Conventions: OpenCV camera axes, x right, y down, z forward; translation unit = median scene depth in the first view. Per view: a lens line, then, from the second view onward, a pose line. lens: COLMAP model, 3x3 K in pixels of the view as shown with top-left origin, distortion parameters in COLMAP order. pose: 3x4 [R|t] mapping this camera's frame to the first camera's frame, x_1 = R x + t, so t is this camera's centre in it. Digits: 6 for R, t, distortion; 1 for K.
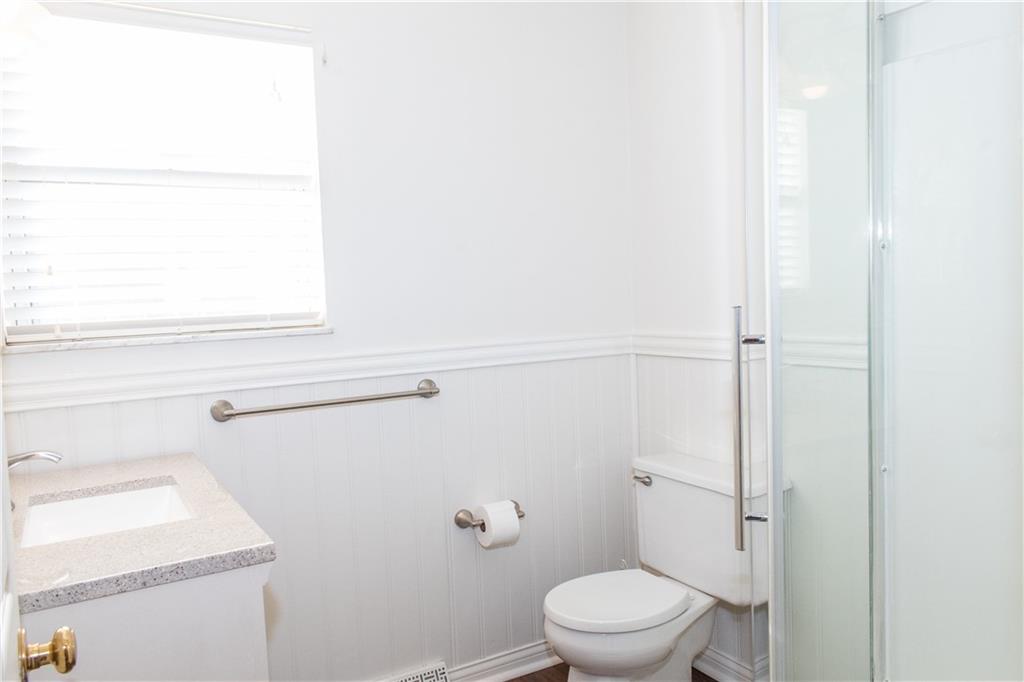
lens RADIAL K [[784.4, 0, 509.7], [0, 784.4, 343.5], [0, 0, 1]] dist [0.000543, 0.009794]
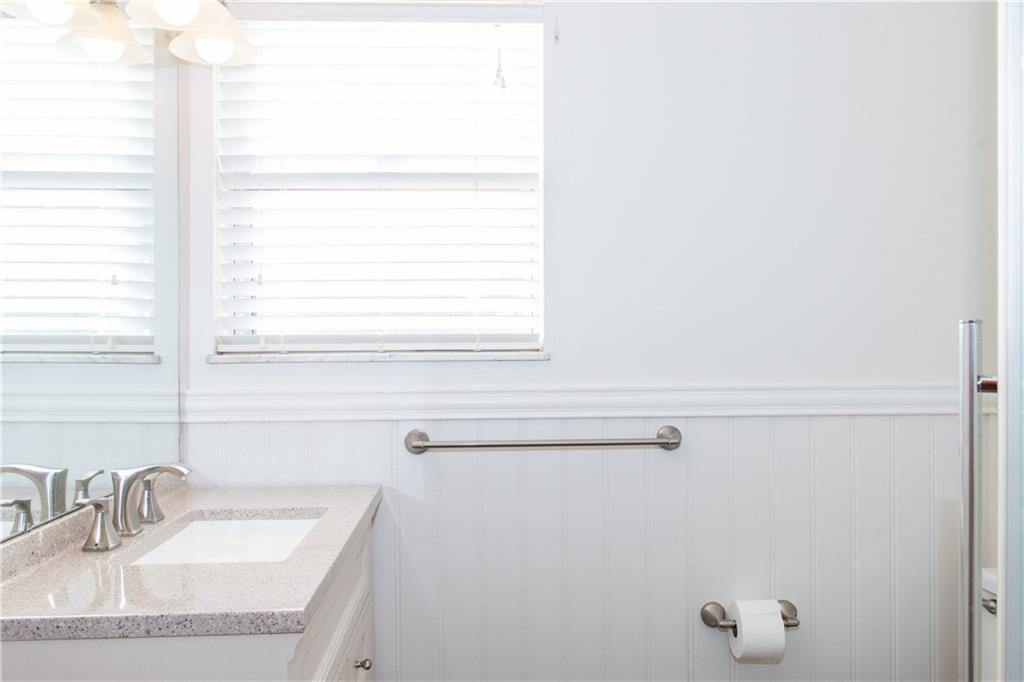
lens RADIAL K [[850.2, 0, 511.3], [0, 850.2, 340.1], [0, 0, 1]] dist [-0.020237, 0.011098]
pose [[0.887477, 0.035127, -0.459511, 0.170858], [-0.059859, 0.997431, -0.039360, 0.004215], [0.456948, 0.062437, 0.887300, 0.213816]]
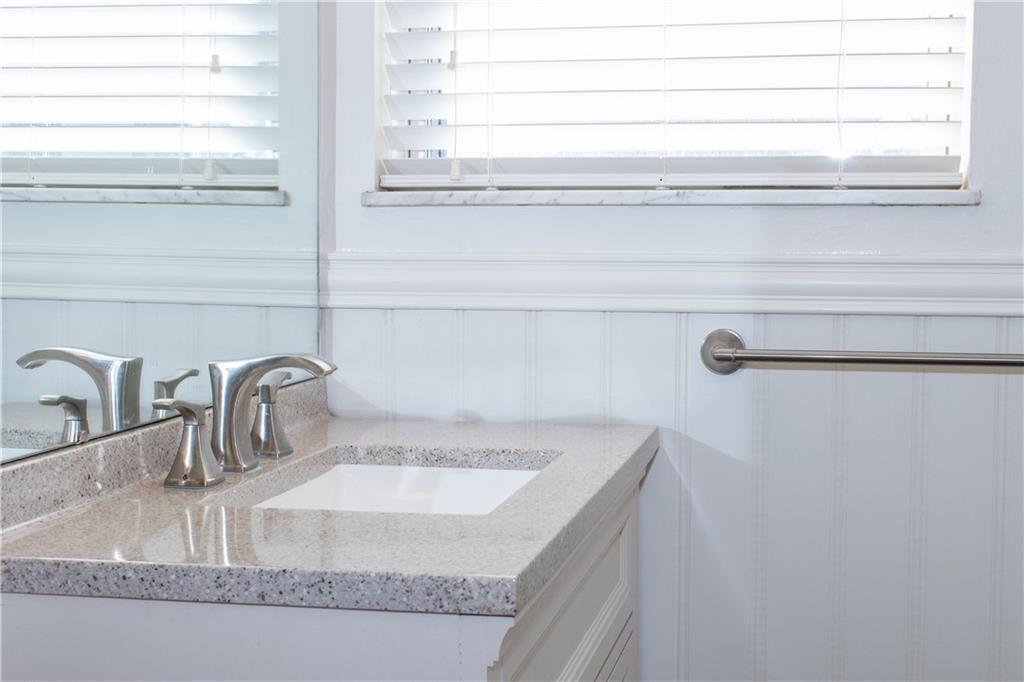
lens RADIAL K [[1534.9, 0, 507.6], [0, 1534.9, 337.4], [0, 0, 1]] dist [0.001577, 0.000000]
pose [[0.743012, 0.086378, -0.663680, 0.172755], [-0.079841, 0.995995, 0.040244, 0.053729], [0.664498, 0.023087, 0.746933, 0.221537]]
